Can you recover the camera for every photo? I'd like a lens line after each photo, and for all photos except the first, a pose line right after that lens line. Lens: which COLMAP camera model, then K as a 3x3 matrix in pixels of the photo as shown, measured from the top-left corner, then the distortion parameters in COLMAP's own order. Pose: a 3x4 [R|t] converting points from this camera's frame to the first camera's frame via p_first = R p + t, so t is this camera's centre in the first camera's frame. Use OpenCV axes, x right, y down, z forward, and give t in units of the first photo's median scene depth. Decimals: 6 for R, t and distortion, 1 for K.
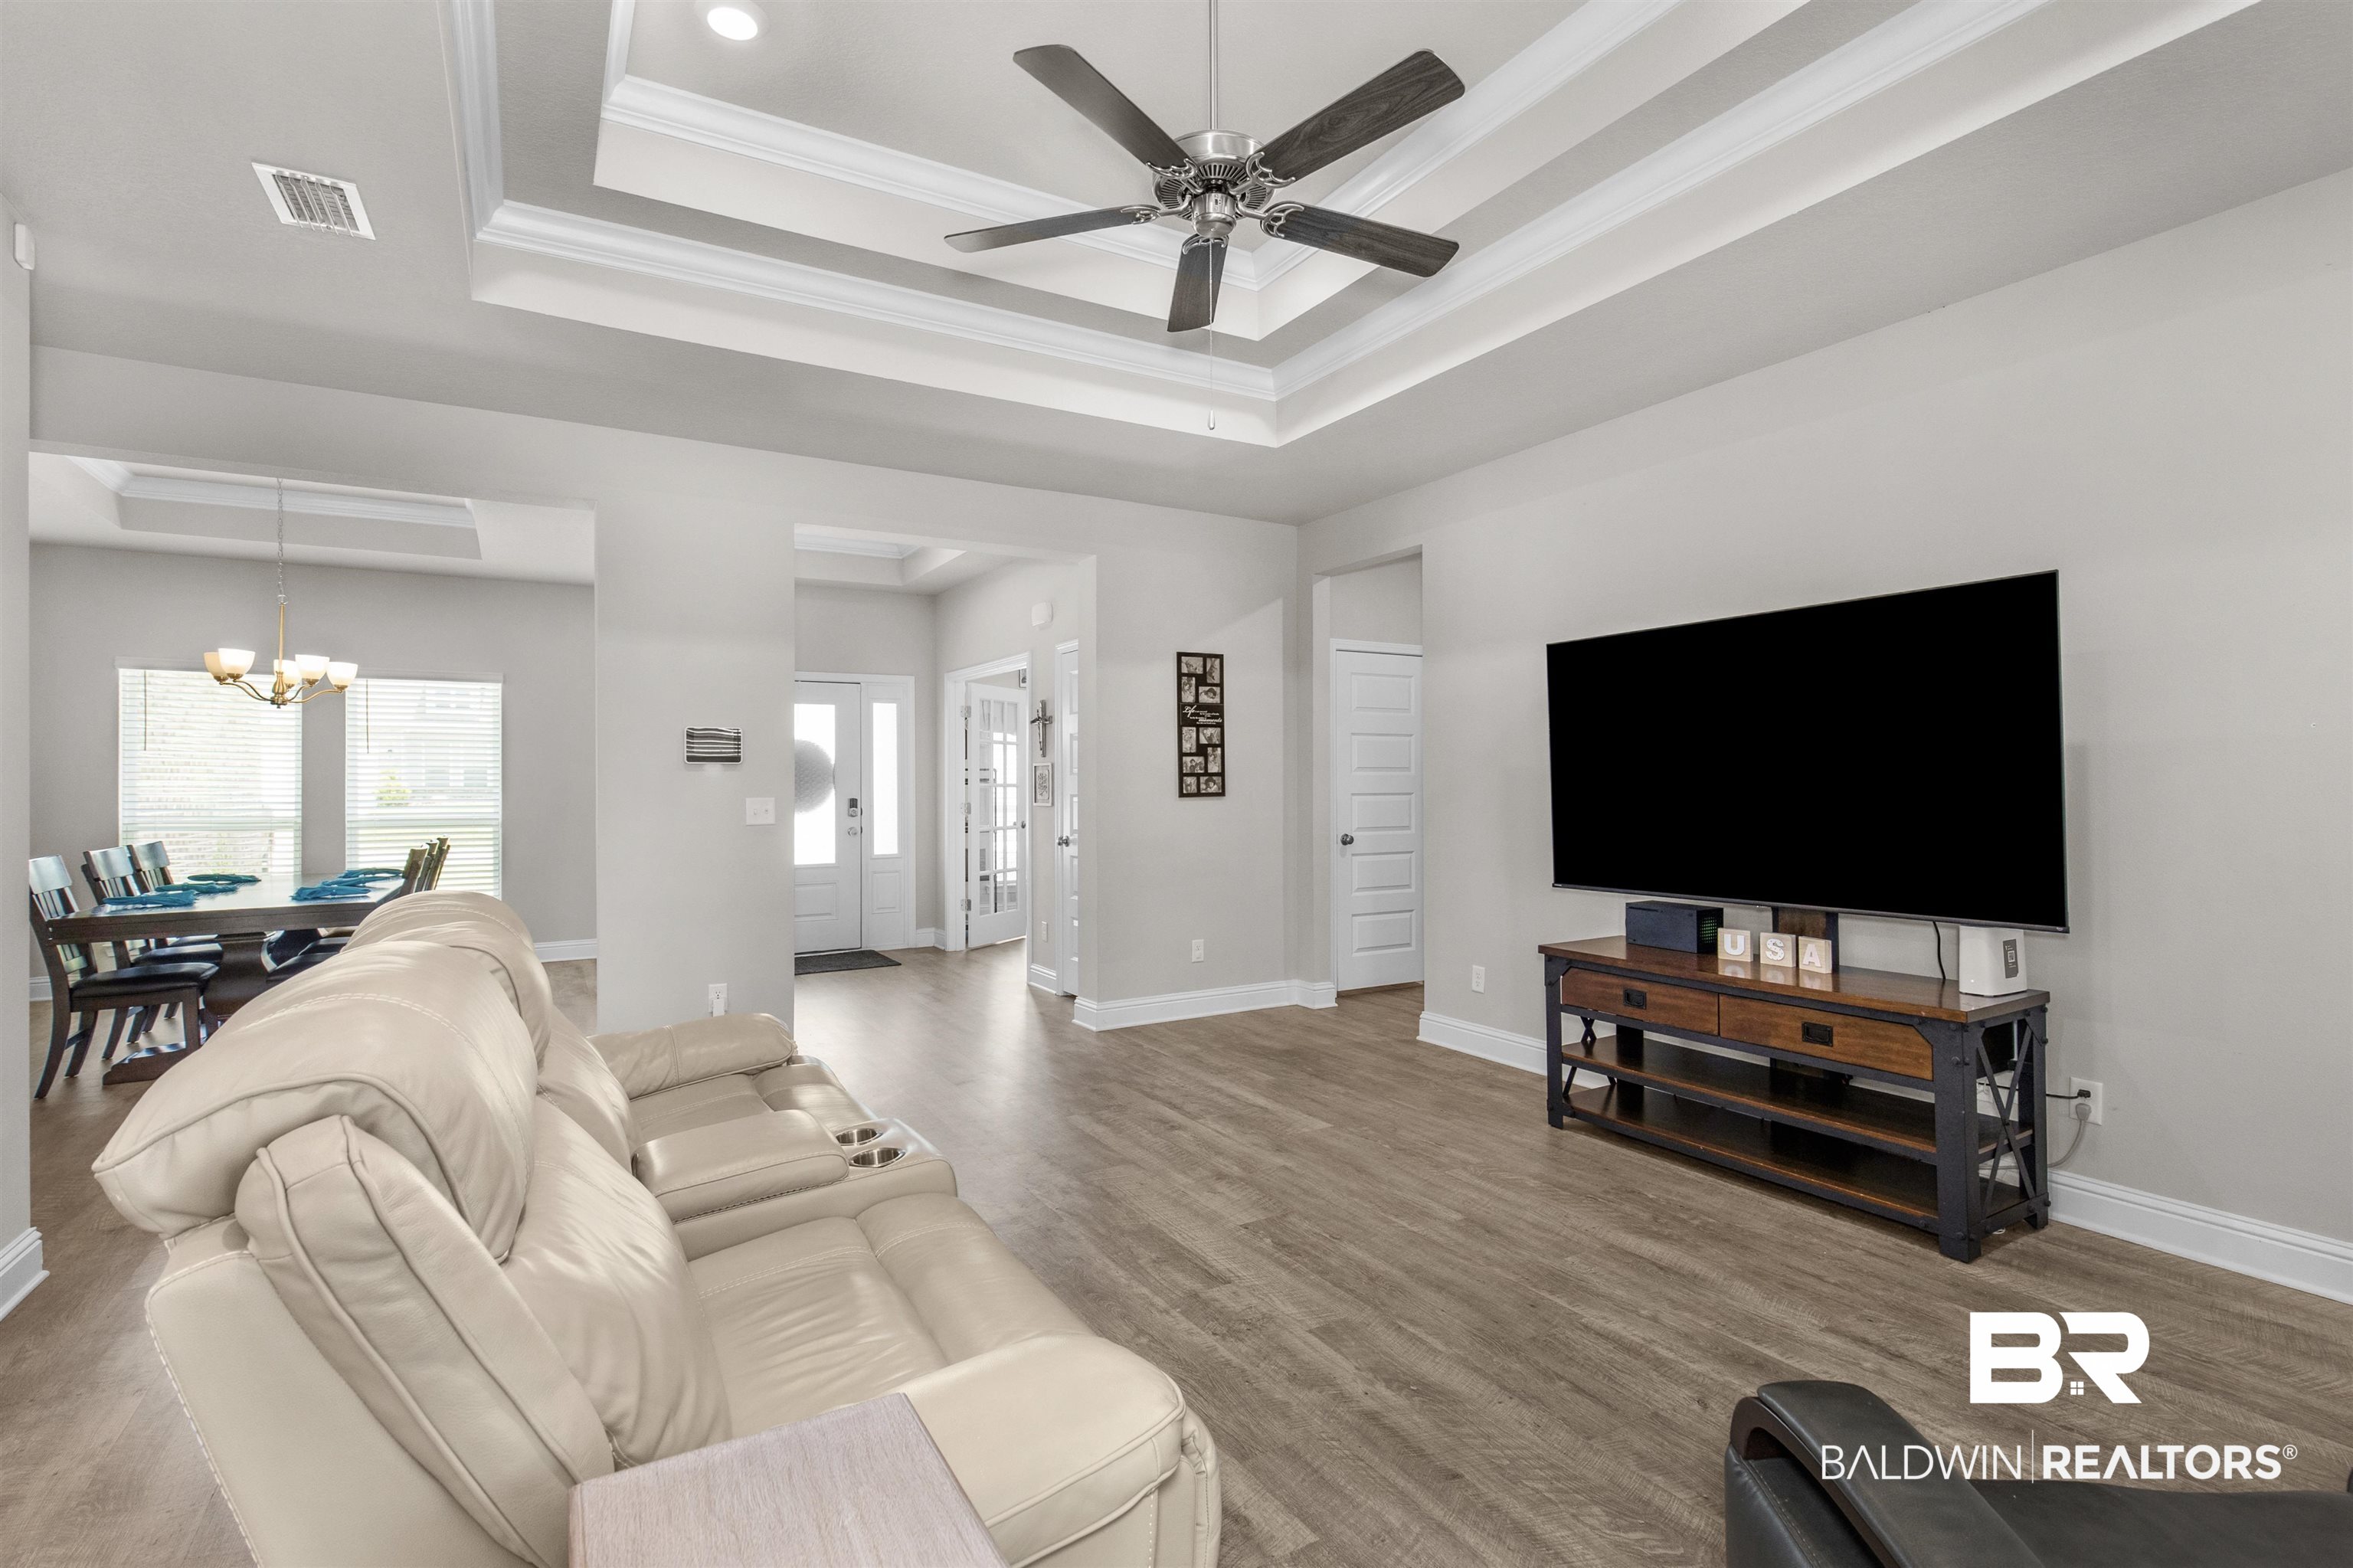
lens RADIAL K [[1080.2, 0, 1178.7], [0, 1080.2, 777.8], [0, 0, 1]] dist [-0.002264, 0.000199]
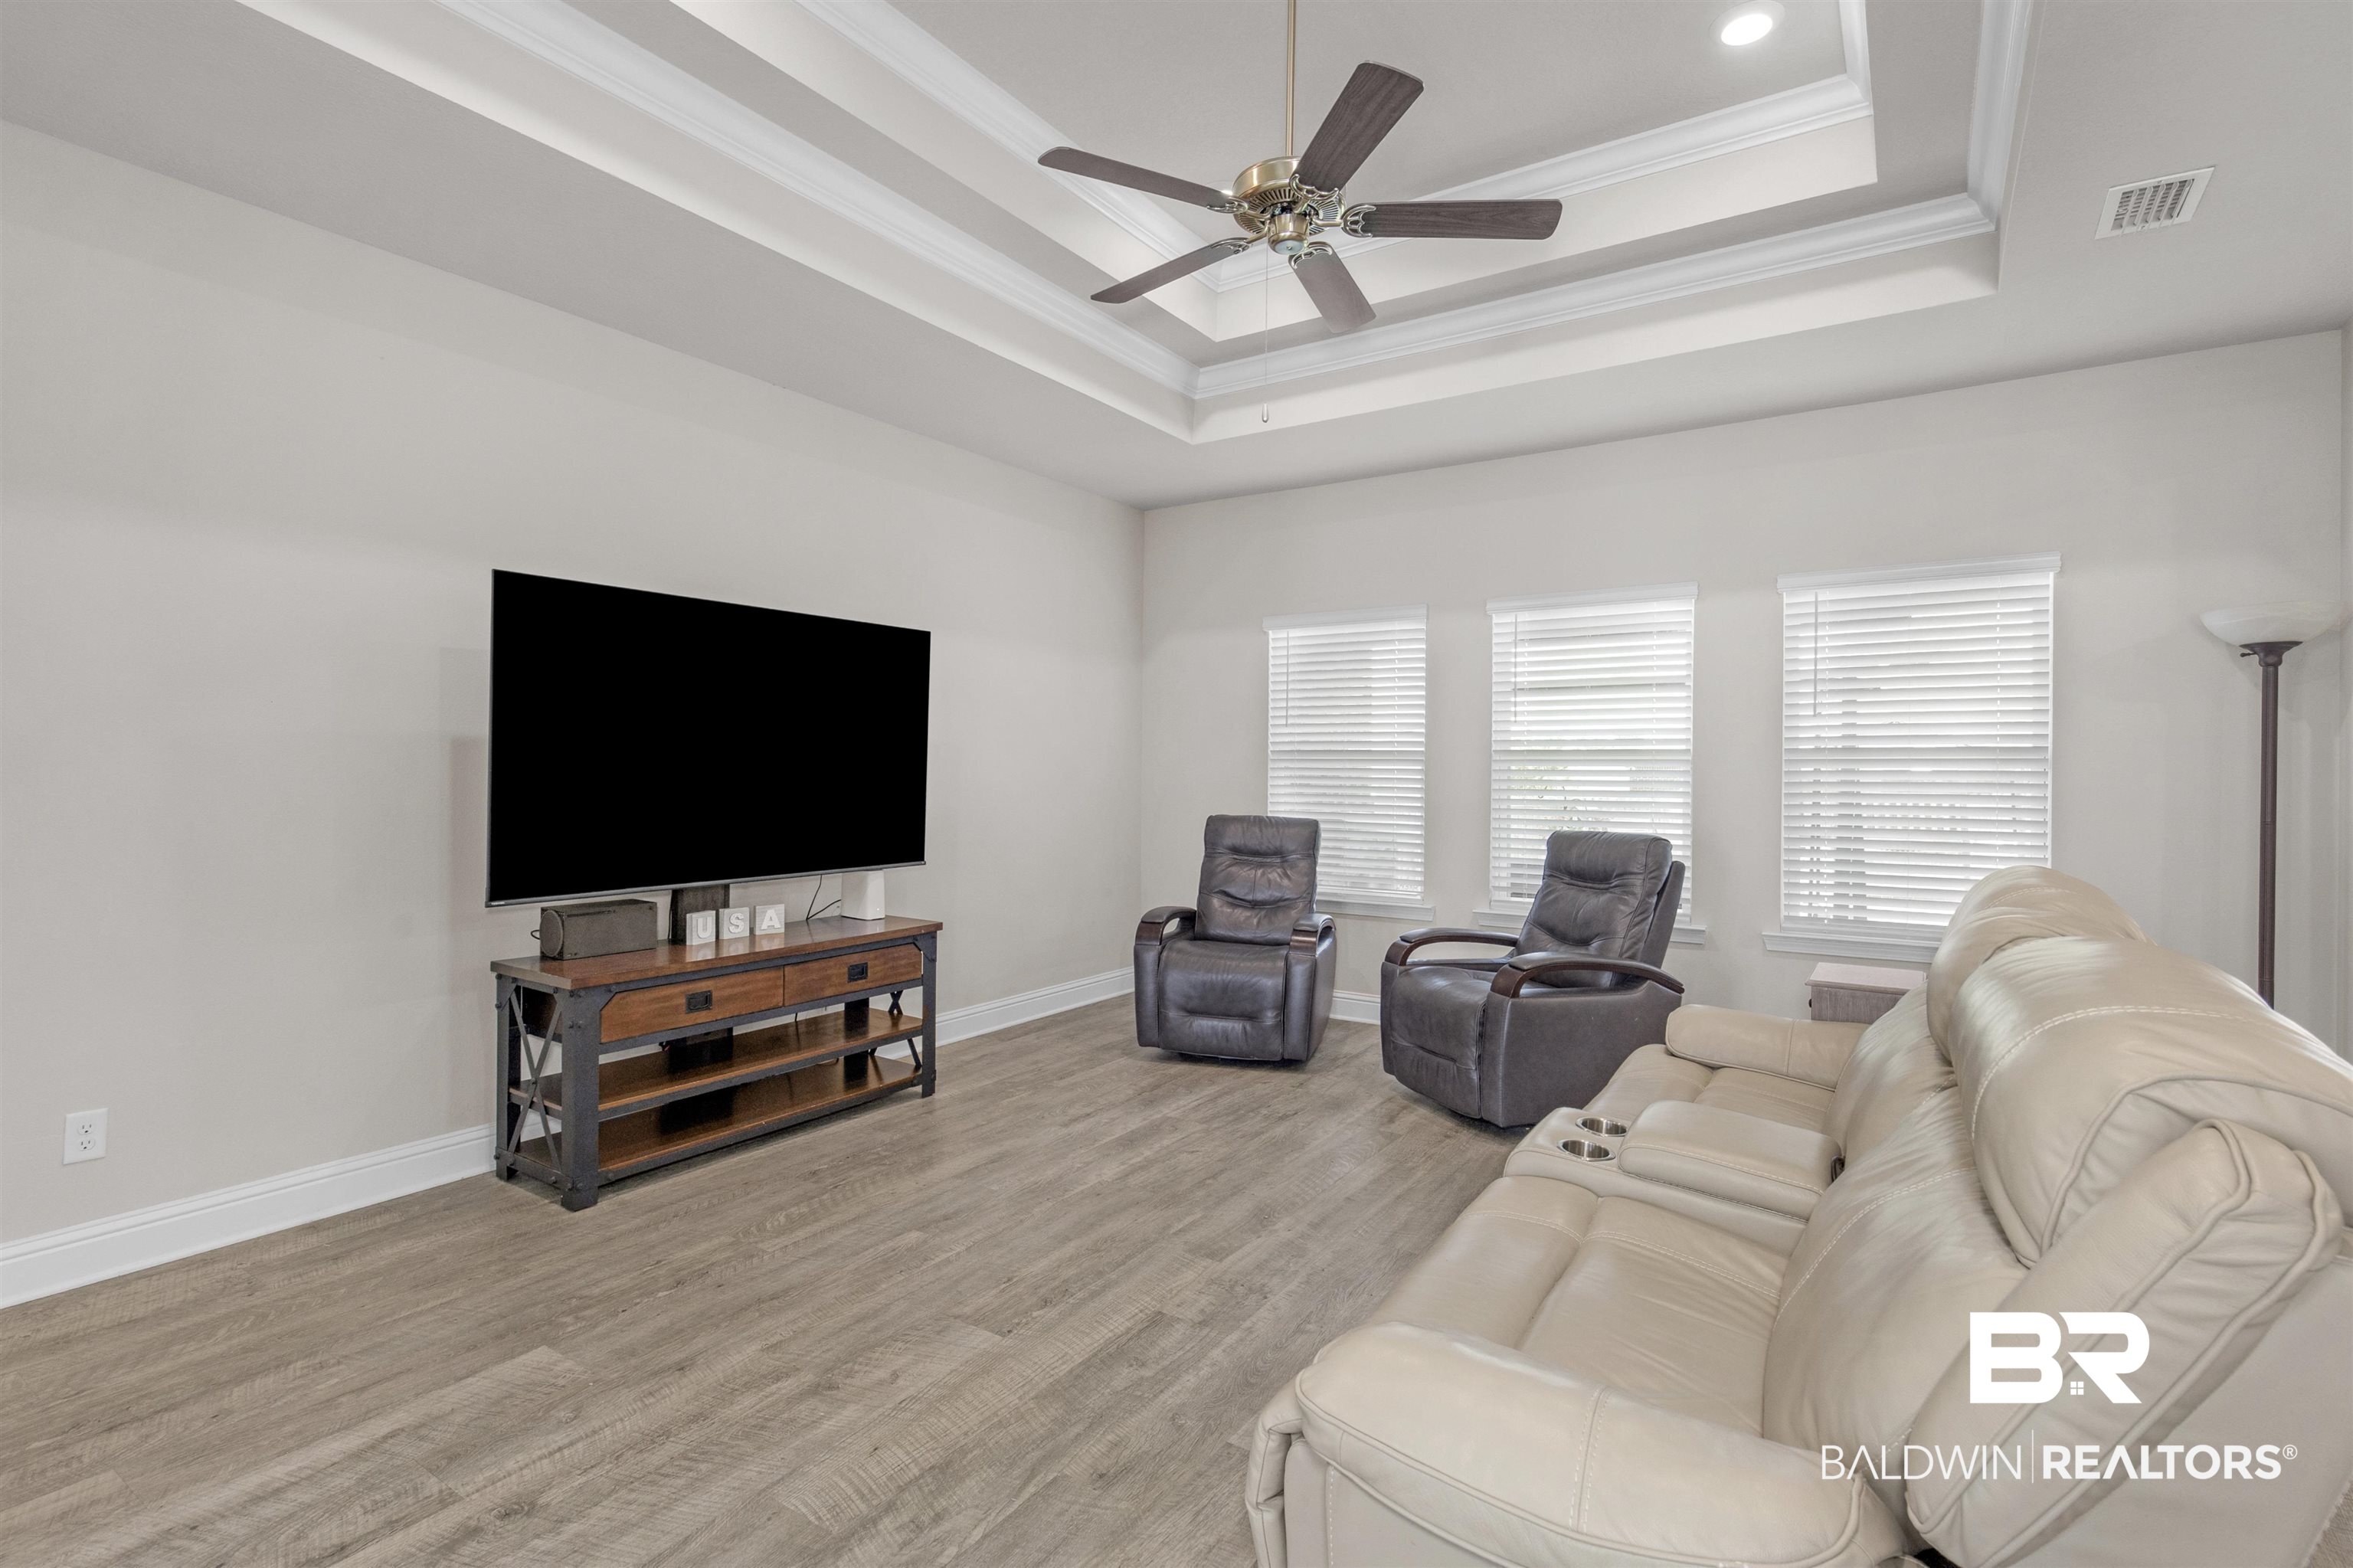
lens RADIAL K [[1080.2, 0, 1225.0], [0, 1080.2, 778.9], [0, 0, 1]] dist [-0.002264, 0.000199]
pose [[-0.447789, -0.004147, 0.894130, -0.669275], [-0.009447, 0.999955, -0.000094, 0.014982], [-0.894089, -0.008489, -0.447808, 1.154181]]
